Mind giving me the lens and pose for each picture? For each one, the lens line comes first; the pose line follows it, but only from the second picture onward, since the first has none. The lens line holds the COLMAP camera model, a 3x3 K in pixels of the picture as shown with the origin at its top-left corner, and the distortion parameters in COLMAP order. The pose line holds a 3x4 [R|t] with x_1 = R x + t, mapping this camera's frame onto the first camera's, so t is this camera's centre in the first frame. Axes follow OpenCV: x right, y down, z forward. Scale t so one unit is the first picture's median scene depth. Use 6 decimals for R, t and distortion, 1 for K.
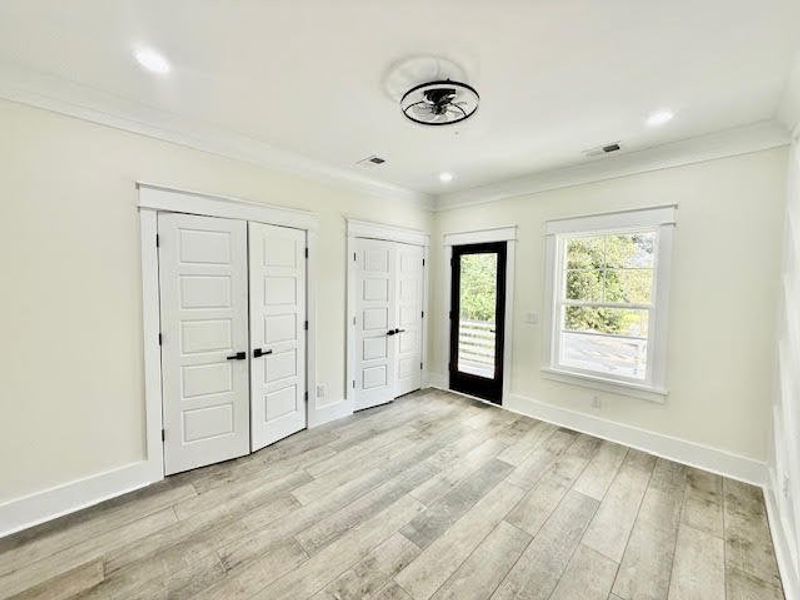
lens RADIAL K [[329.5, 0, 400.8], [0, 329.5, 301.3], [0, 0, 1]] dist [0.006734, -0.000058]
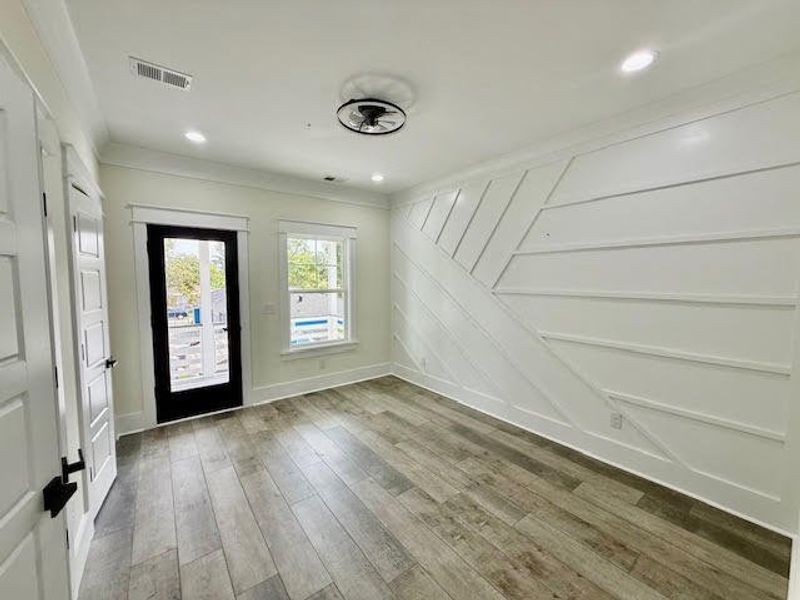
lens RADIAL K [[329.5, 0, 400.8], [0, 329.5, 301.3], [0, 0, 1]] dist [0.006734, -0.000058]
pose [[0.106658, -0.085011, 0.990655, -0.638545], [0.059679, 0.995089, 0.078966, -0.033579], [-0.992503, 0.050699, 0.111208, 0.493860]]
